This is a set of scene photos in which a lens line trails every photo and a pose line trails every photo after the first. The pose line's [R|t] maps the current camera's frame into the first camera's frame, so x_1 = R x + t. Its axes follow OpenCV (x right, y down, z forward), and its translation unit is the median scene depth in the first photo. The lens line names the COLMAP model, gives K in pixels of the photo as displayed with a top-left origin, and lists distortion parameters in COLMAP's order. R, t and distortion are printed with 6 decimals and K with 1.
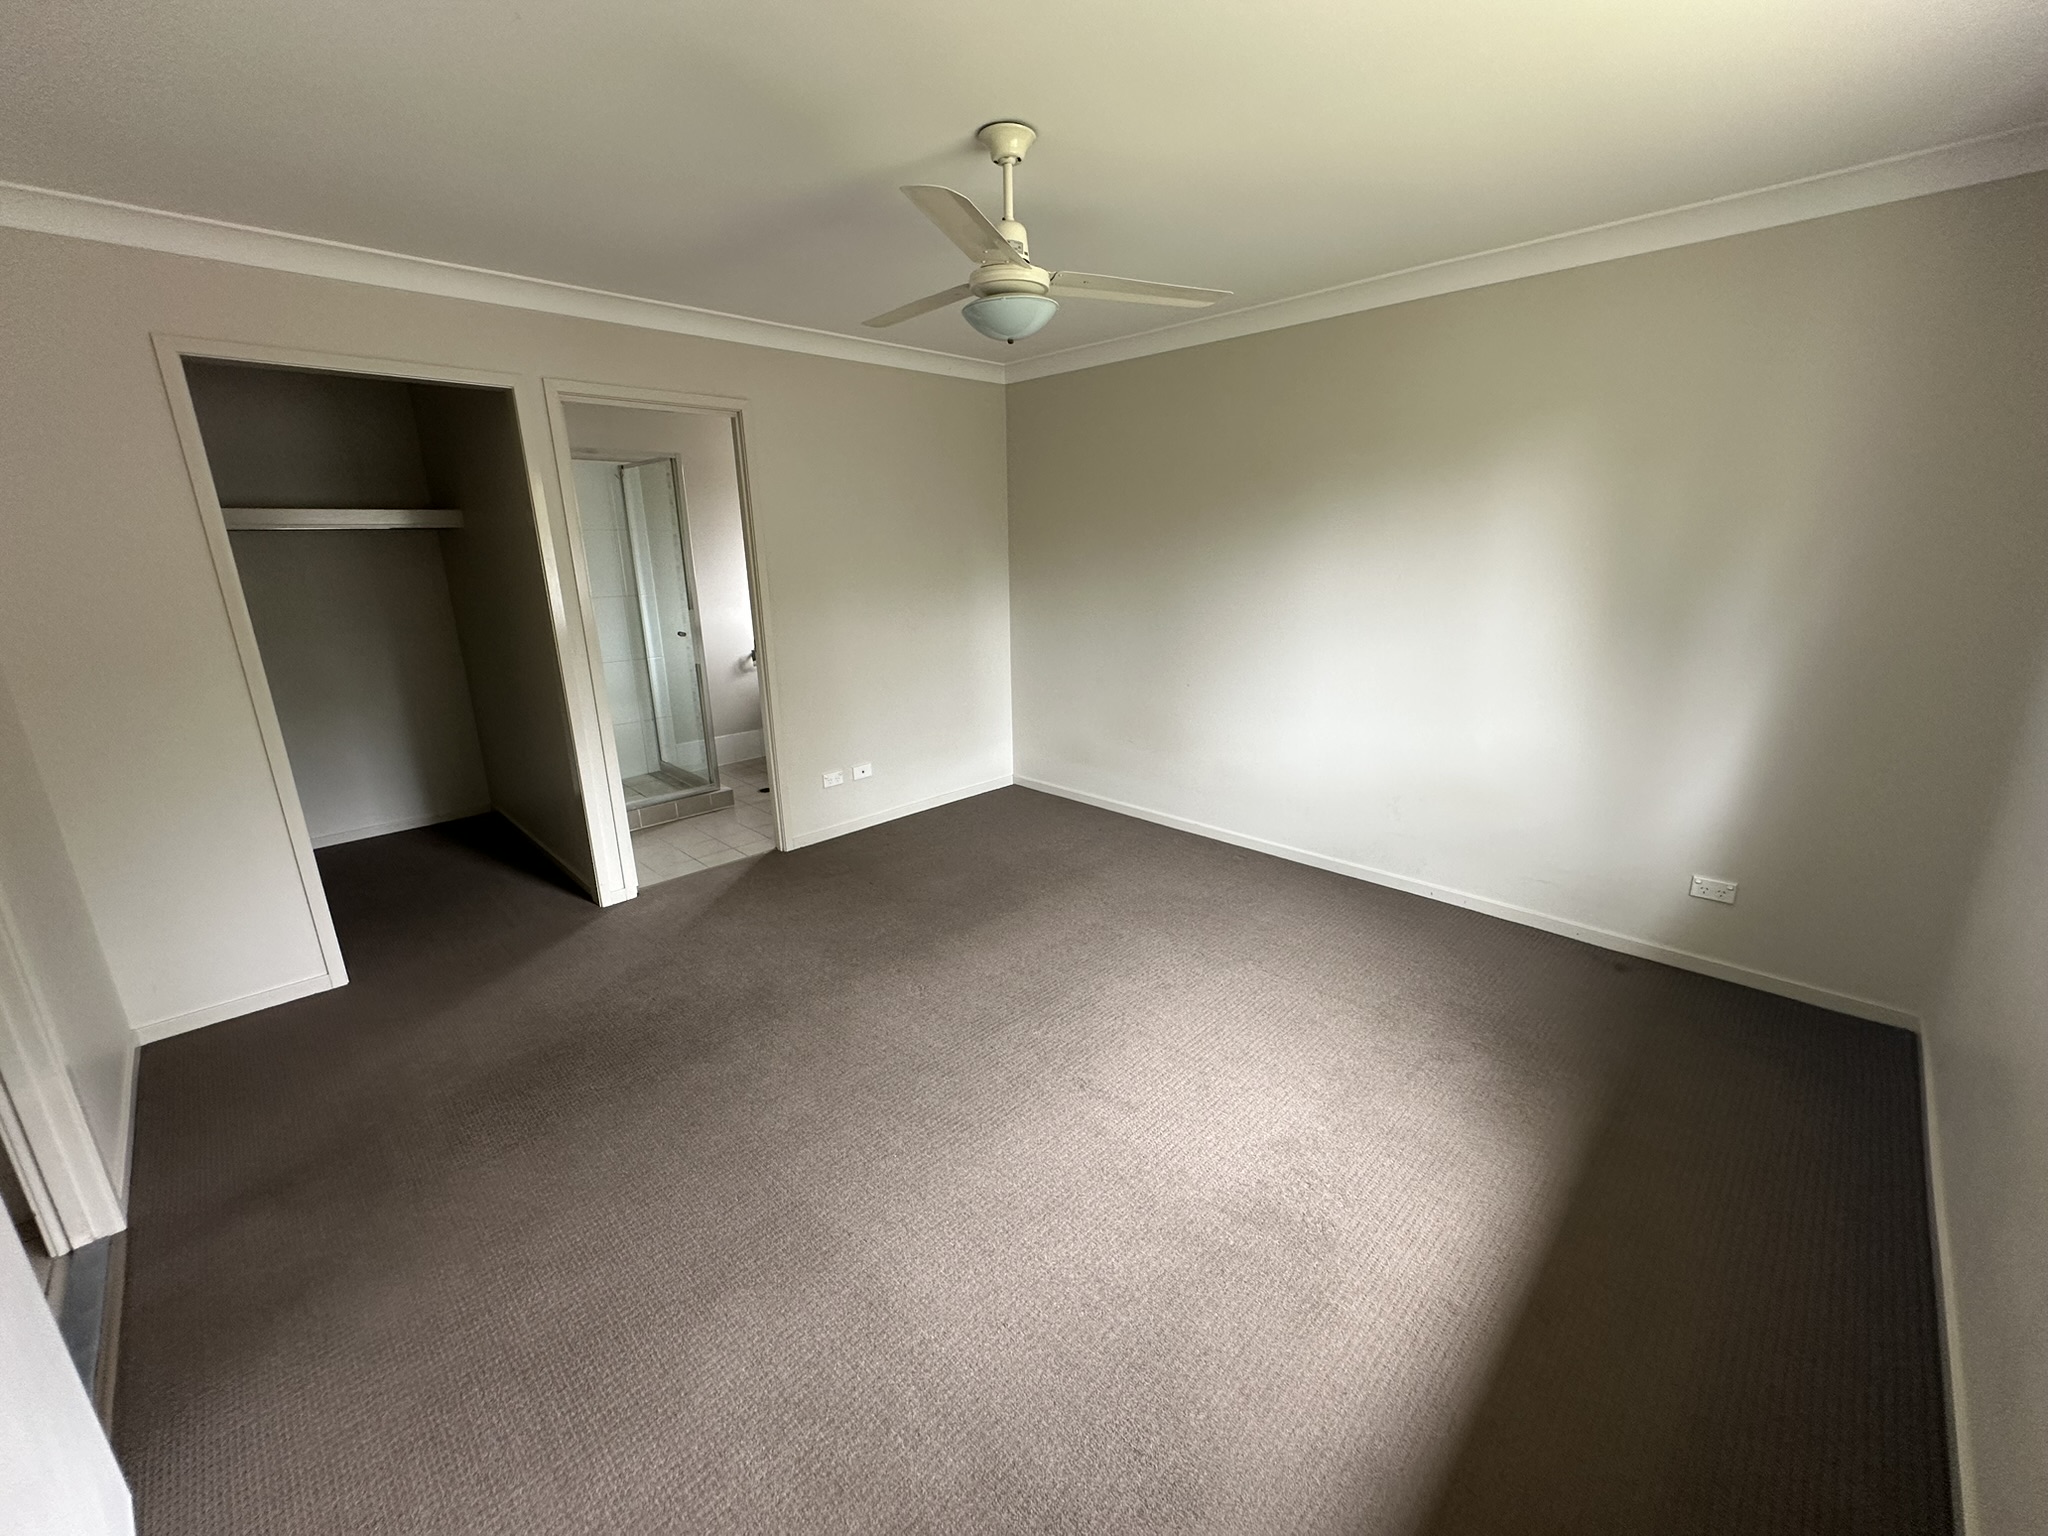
lens RADIAL K [[818.2, 0, 1024.5], [0, 818.2, 769.0], [0, 0, 1]] dist [-0.004590, 0.000816]
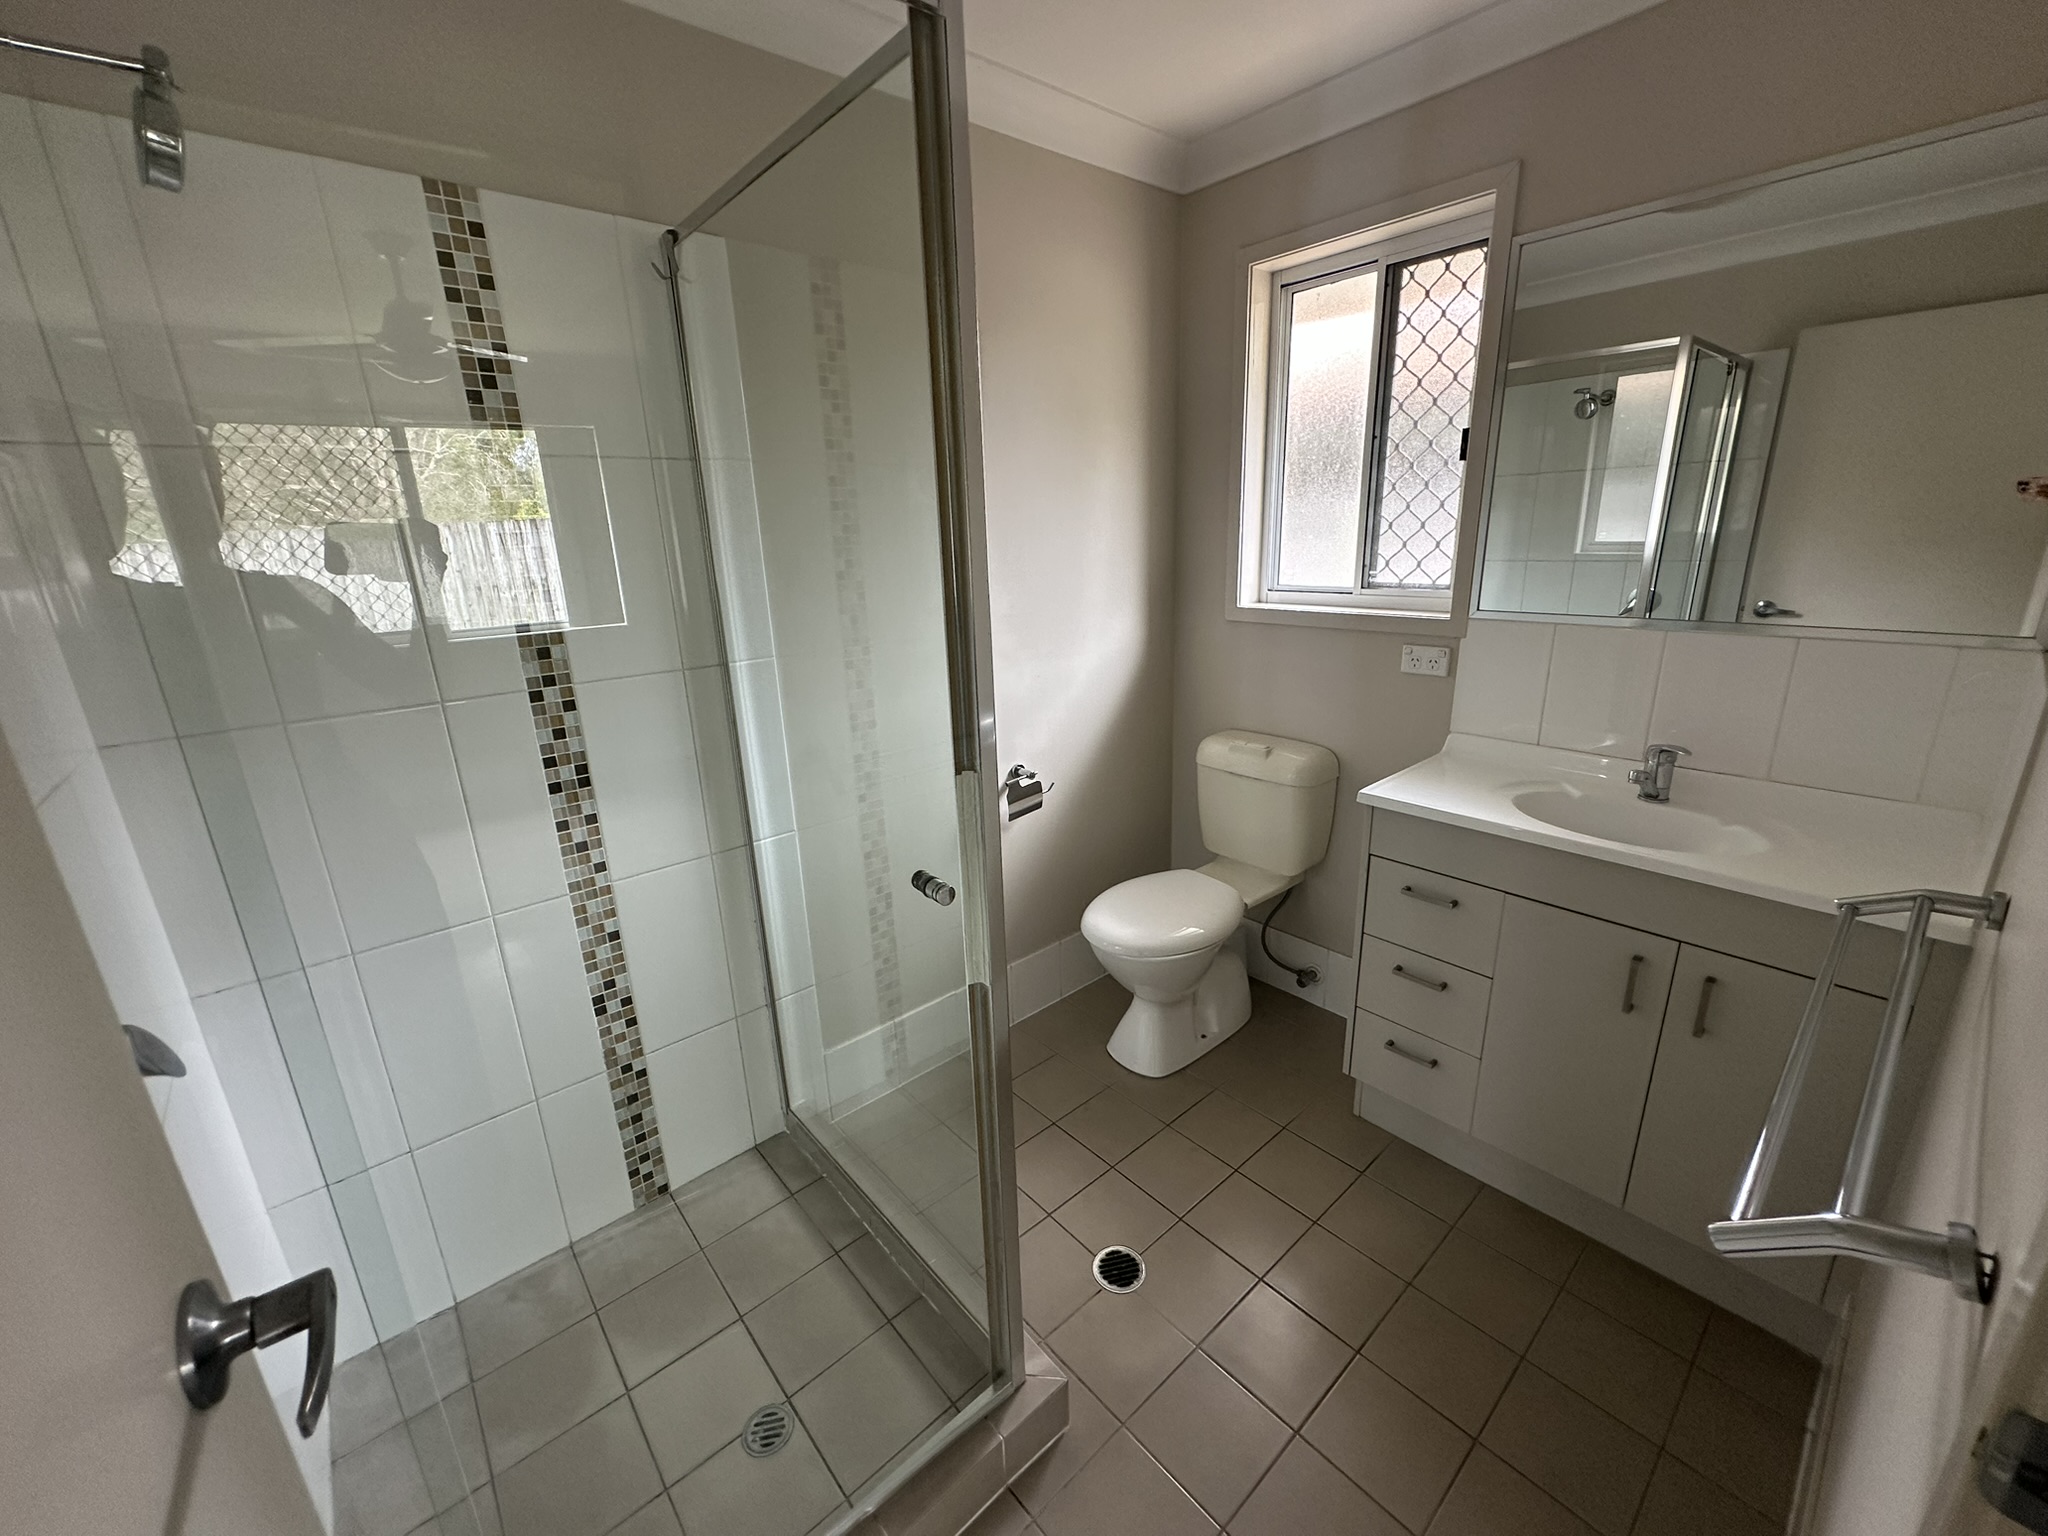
lens RADIAL K [[818.2, 0, 1025.3], [0, 818.2, 761.2], [0, 0, 1]] dist [-0.004590, 0.000816]
pose [[0.996521, 0.003671, -0.083266, -0.317275], [-0.002528, 0.999901, 0.013819, -0.175870], [0.083309, -0.013561, 0.996432, 0.663025]]
